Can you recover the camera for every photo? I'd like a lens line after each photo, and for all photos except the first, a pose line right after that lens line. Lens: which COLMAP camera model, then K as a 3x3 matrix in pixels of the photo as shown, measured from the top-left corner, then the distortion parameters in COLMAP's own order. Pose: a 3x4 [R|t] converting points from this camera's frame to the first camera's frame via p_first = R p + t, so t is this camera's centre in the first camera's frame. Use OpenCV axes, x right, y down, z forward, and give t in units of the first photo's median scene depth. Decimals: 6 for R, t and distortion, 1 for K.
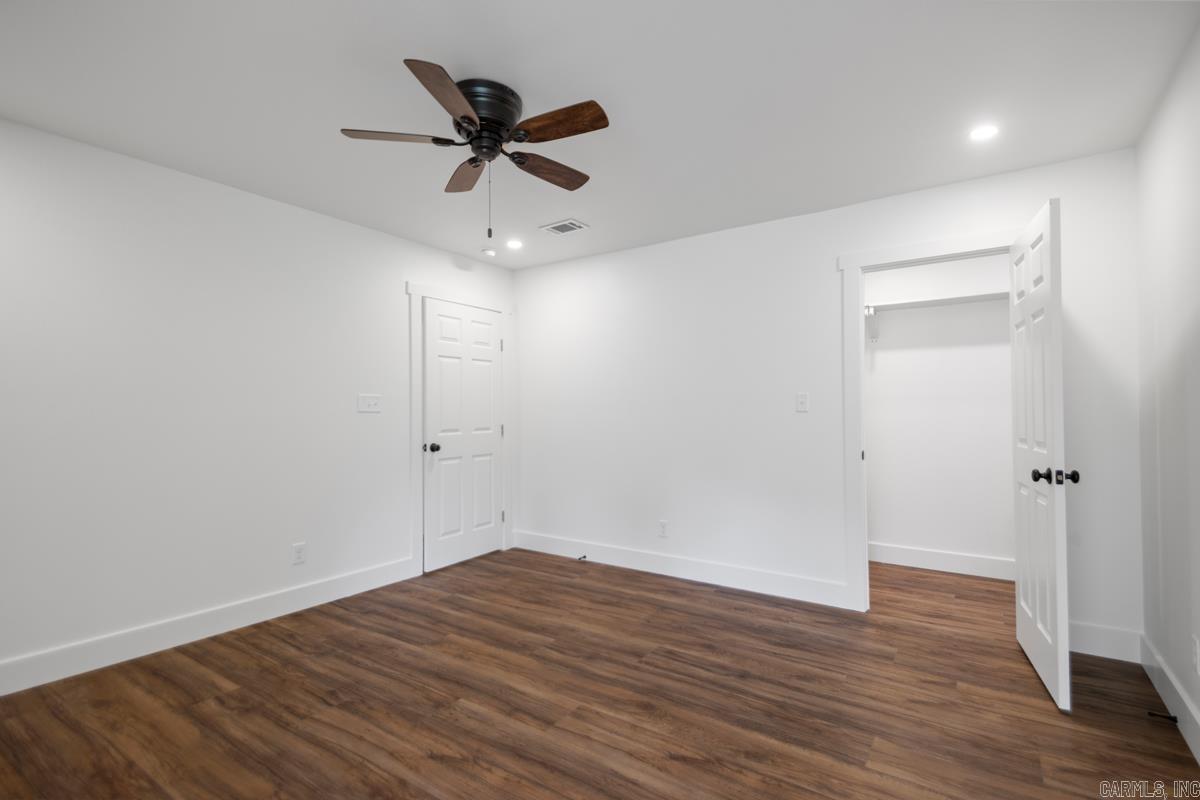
lens RADIAL K [[562.6, 0, 598.2], [0, 562.6, 406.6], [0, 0, 1]] dist [0.013077, -0.001202]
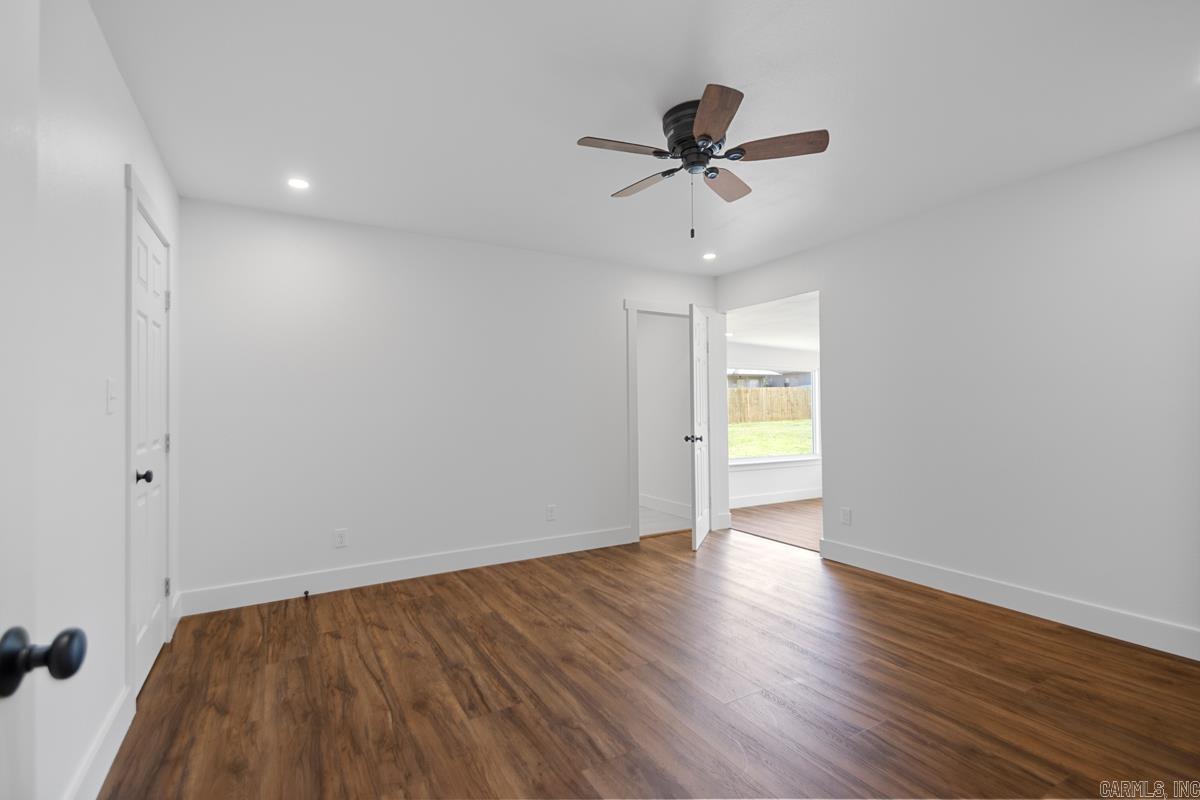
lens RADIAL K [[552.8, 0, 614.7], [0, 552.8, 405.9], [0, 0, 1]] dist [0.021221, -0.000877]
pose [[-0.917515, 0.012003, 0.397519, -0.433749], [0.009133, 0.999917, -0.009111, 0.013025], [-0.397595, -0.004729, -0.917549, 1.866026]]
